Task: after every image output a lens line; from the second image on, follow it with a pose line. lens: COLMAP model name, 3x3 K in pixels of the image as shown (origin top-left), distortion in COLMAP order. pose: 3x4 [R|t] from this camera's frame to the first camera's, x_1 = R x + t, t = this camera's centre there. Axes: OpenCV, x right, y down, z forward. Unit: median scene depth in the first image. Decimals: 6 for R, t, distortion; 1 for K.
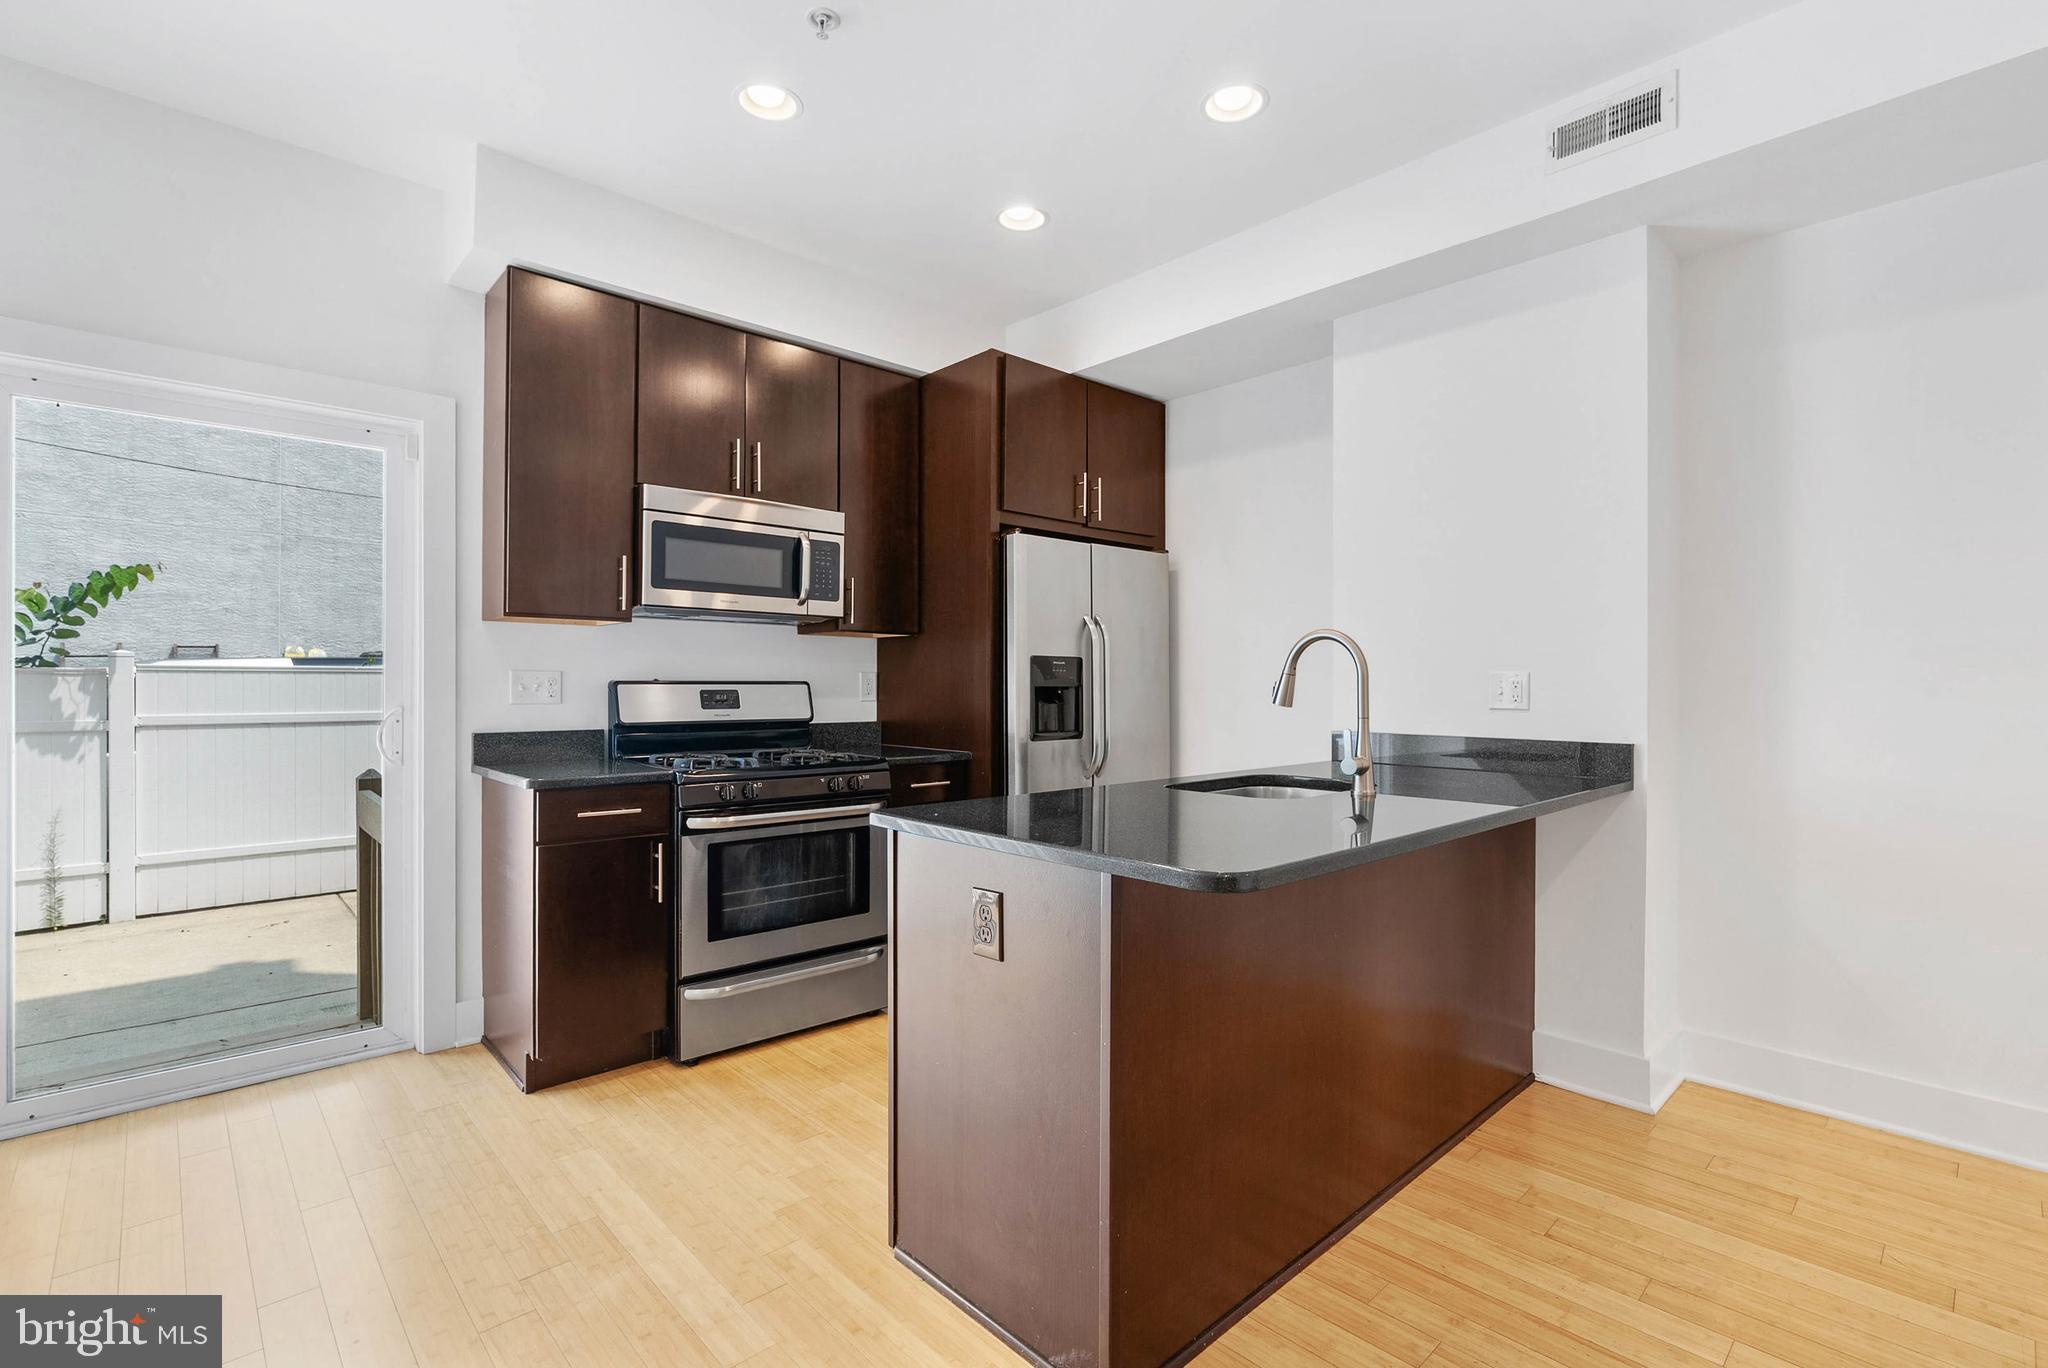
lens RADIAL K [[946.2, 0, 1024.0], [0, 946.2, 684.0], [0, 0, 1]] dist [-0.009189, 0.000478]
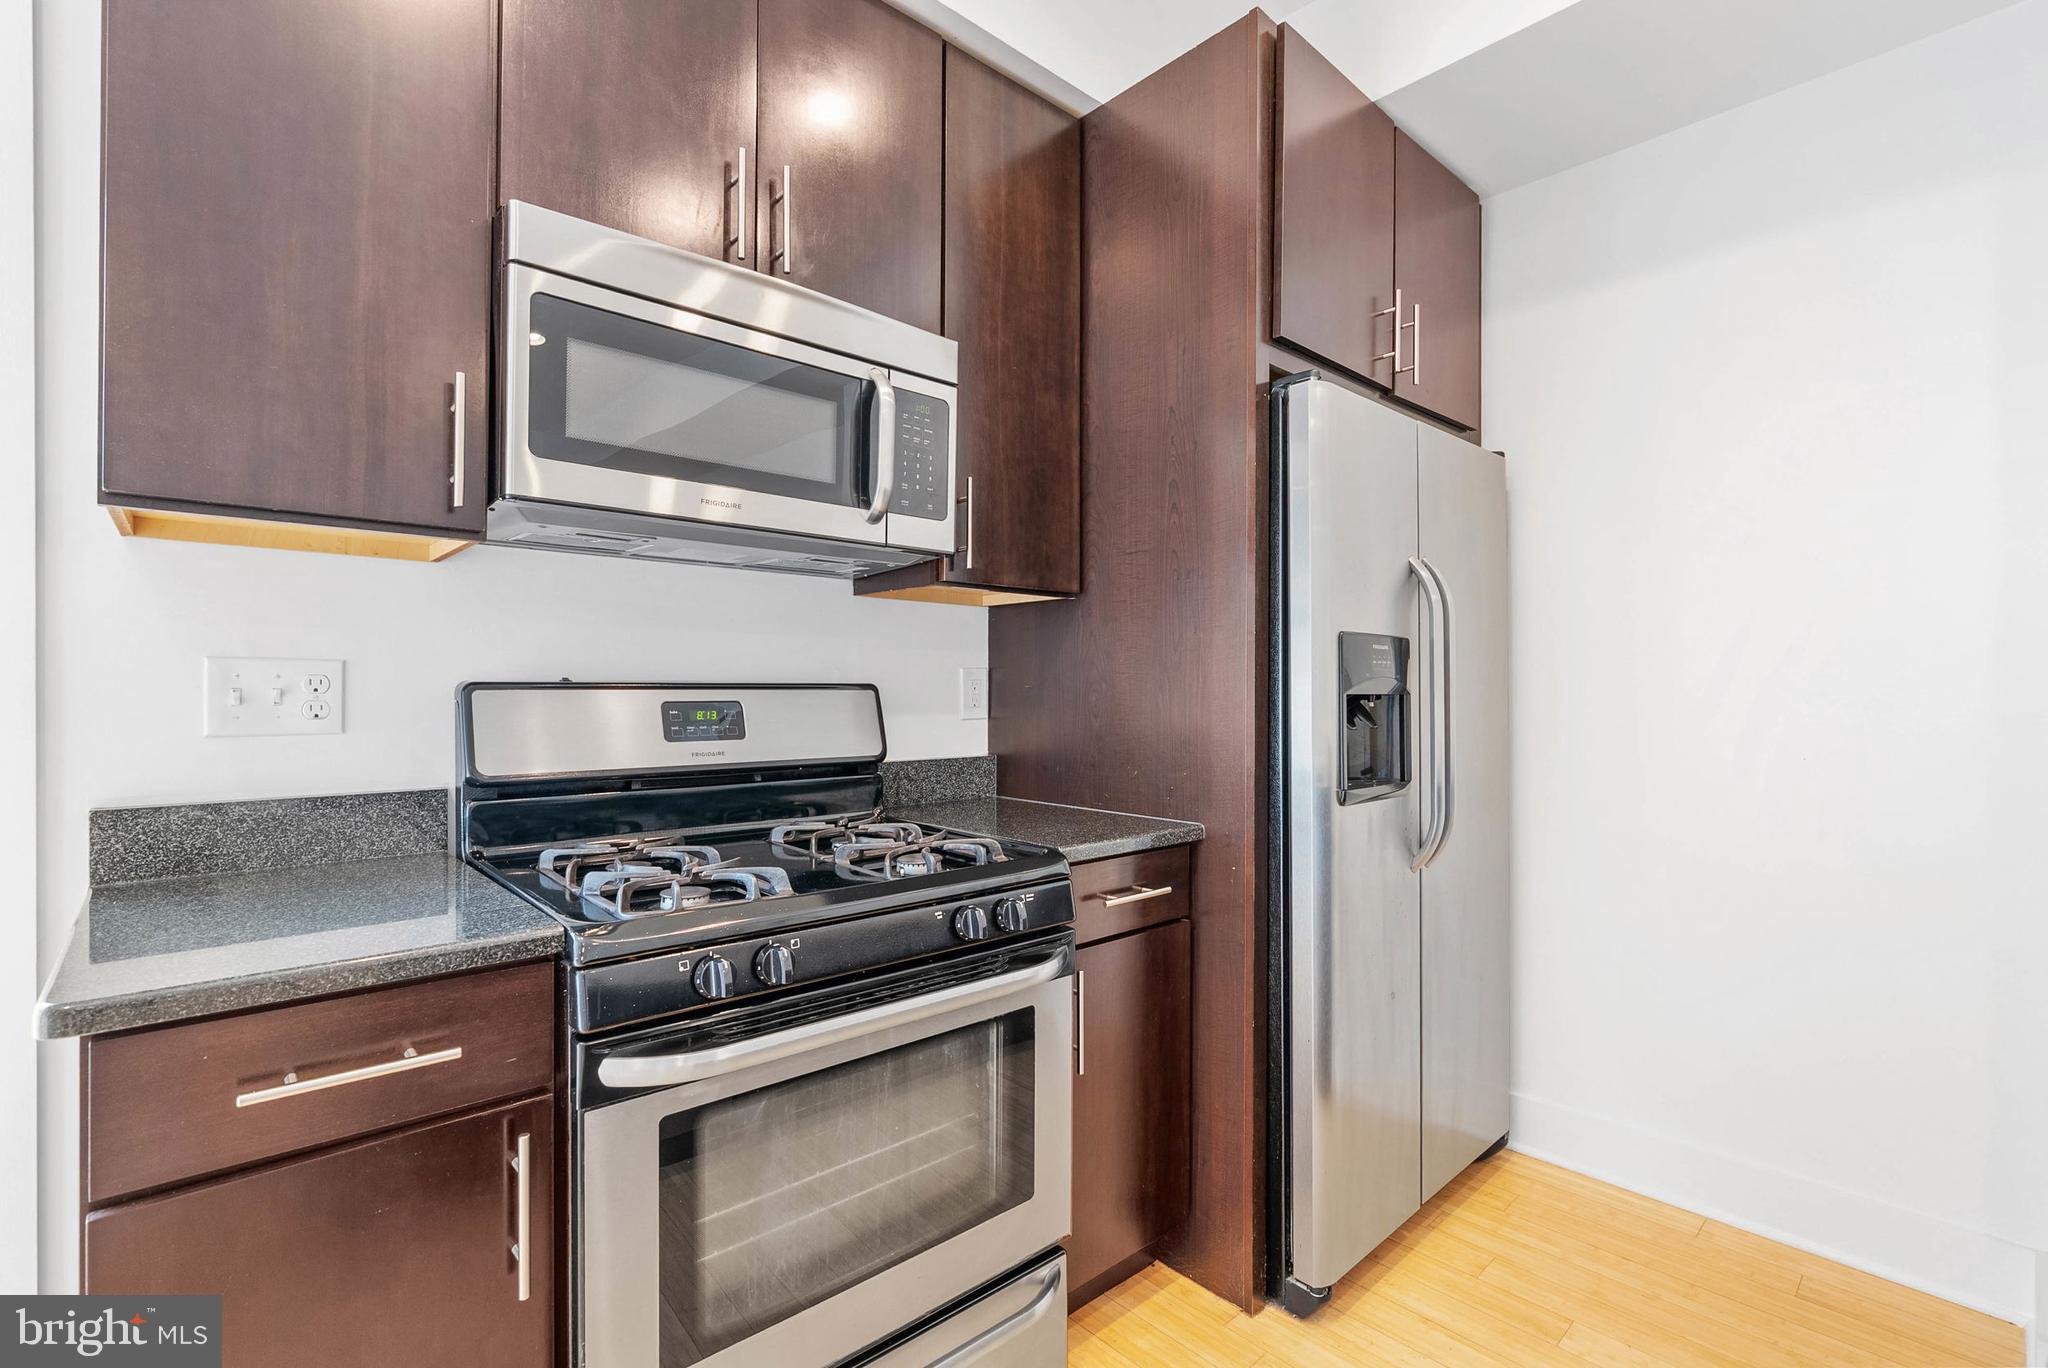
lens RADIAL K [[949.5, 0, 1024.0], [0, 949.5, 684.0], [0, 0, 1]] dist [-0.000281, 0.000295]
pose [[0.999991, 0.001401, -0.004111, -0.162867], [-0.001411, 0.999996, -0.002368, -0.001762], [0.004107, 0.002374, 0.999989, 0.538688]]
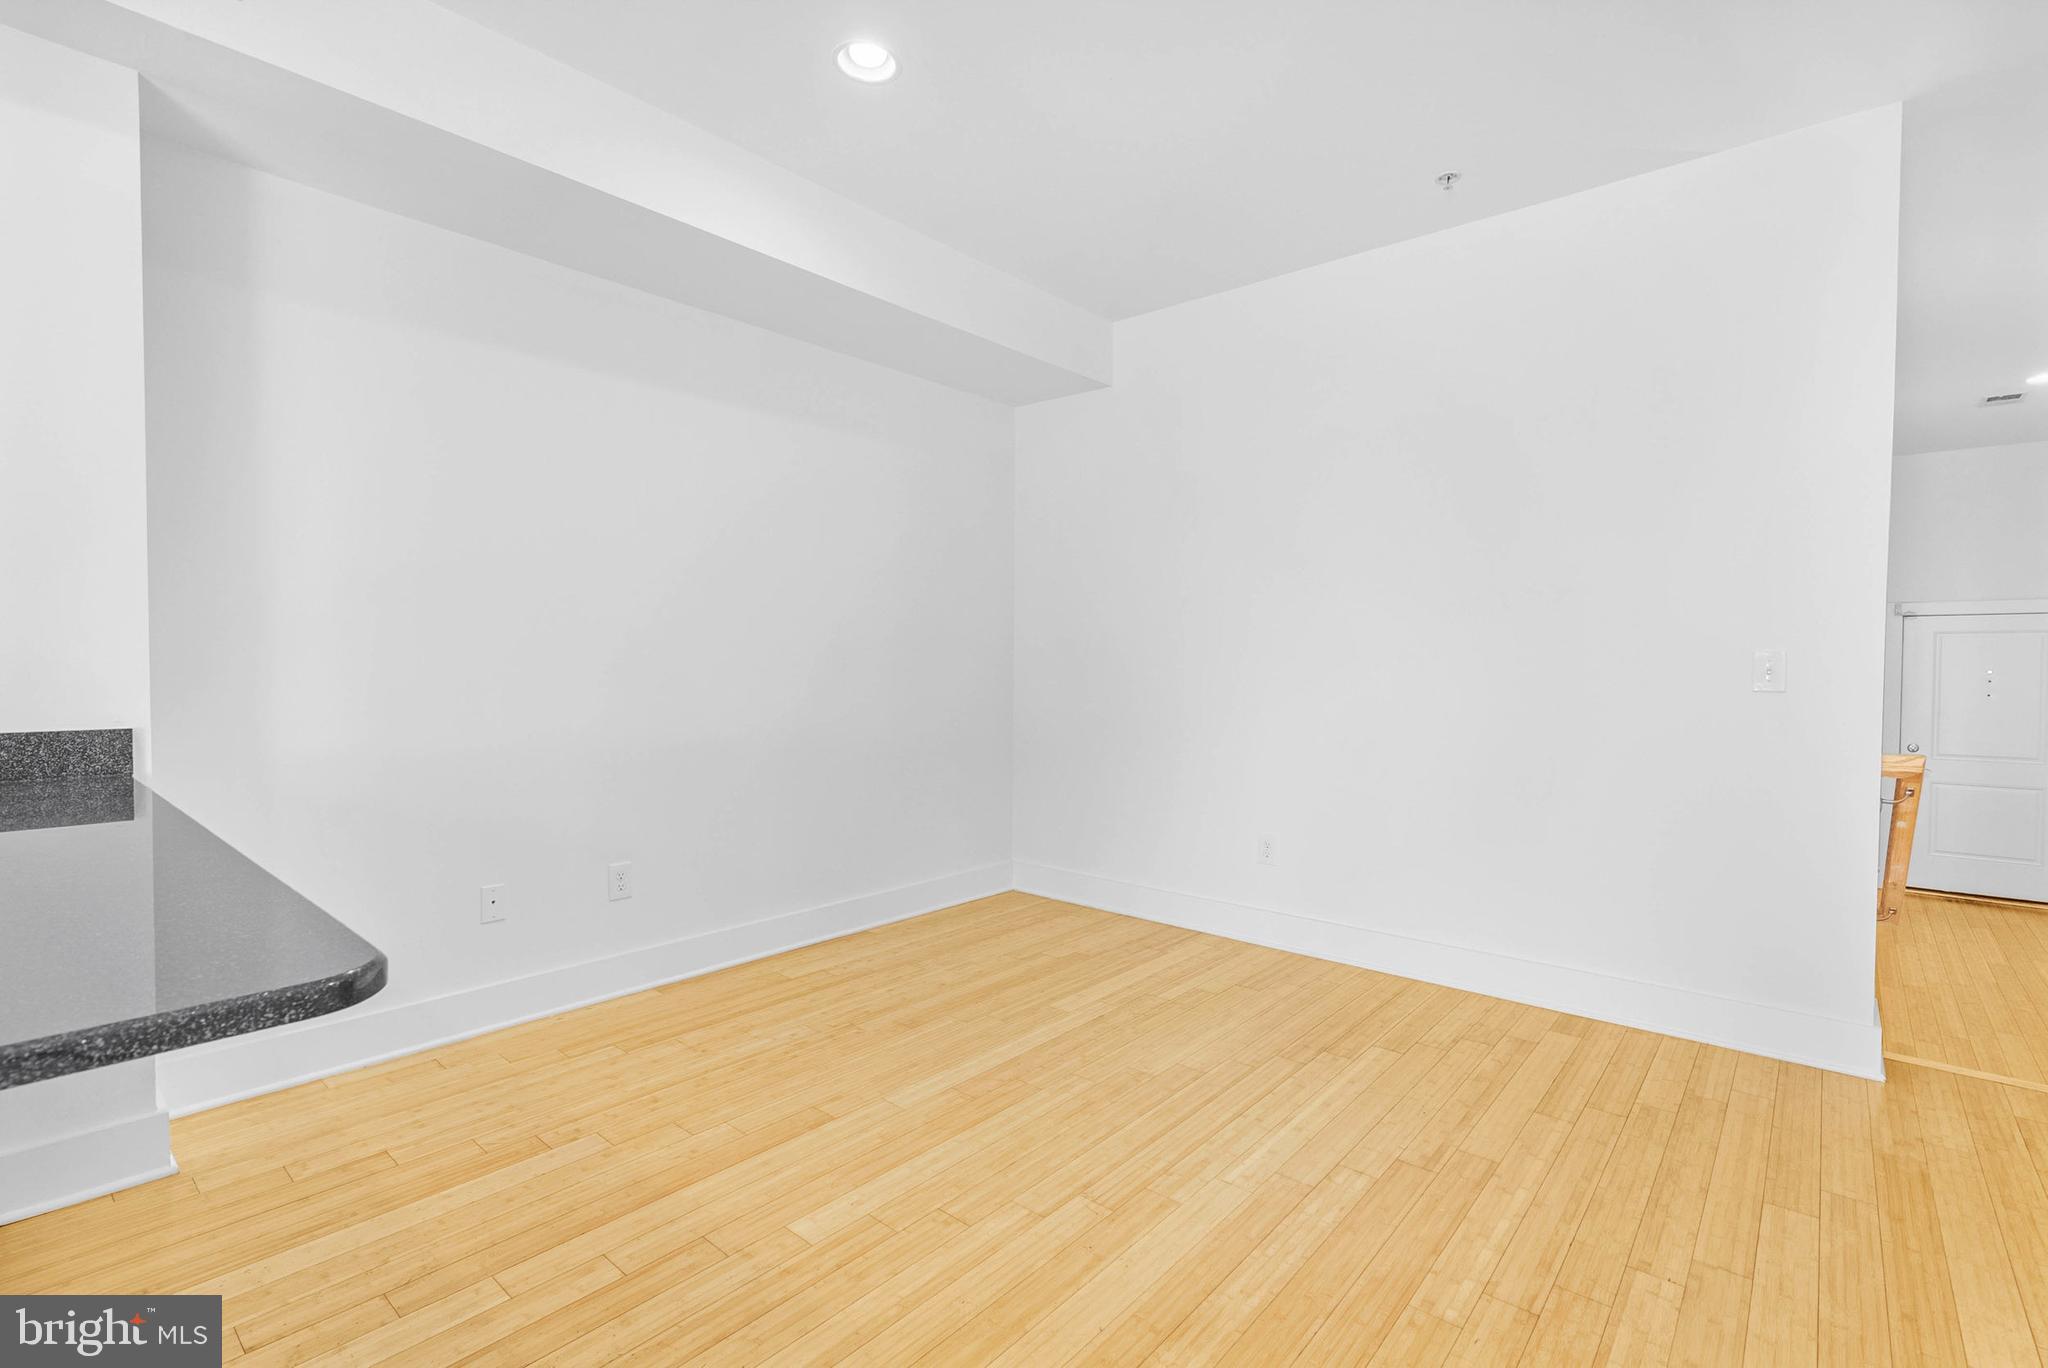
lens RADIAL K [[936.0, 0, 1048.5], [0, 936.0, 680.6], [0, 0, 1]] dist [-0.002344, 0.001171]
pose [[-0.129126, -0.025246, 0.991307, -0.176341], [-0.007087, 0.999674, 0.024536, -0.000687], [-0.991603, -0.003857, -0.129263, 0.259878]]
